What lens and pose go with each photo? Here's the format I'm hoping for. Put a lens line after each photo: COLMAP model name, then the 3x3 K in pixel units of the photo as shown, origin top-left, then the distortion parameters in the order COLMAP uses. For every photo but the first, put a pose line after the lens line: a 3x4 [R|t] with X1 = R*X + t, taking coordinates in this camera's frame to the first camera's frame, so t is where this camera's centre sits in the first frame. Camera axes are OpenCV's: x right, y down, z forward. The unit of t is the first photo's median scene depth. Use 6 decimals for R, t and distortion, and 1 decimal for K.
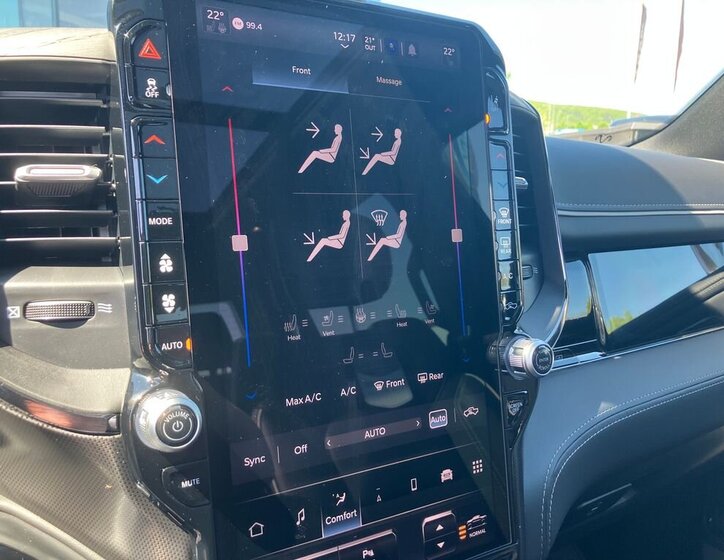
lens RADIAL K [[609.2, 0, 363.9], [0, 609.2, 278.8], [0, 0, 1]] dist [0.019424, 0.000540]
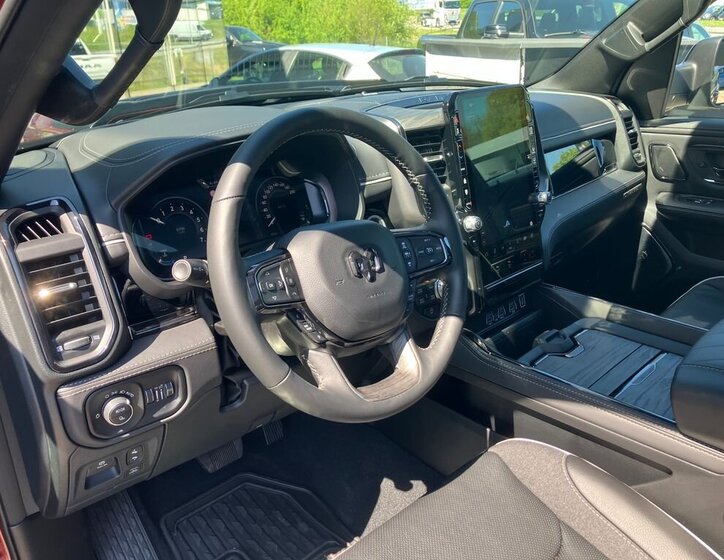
lens RADIAL K [[609.2, 0, 363.9], [0, 609.2, 278.8], [0, 0, 1]] dist [0.019424, 0.000540]
pose [[0.969863, -0.150089, 0.191934, -0.856413], [0.111167, 0.973557, 0.199569, -0.126051], [-0.216812, -0.172218, 0.960902, -1.230565]]
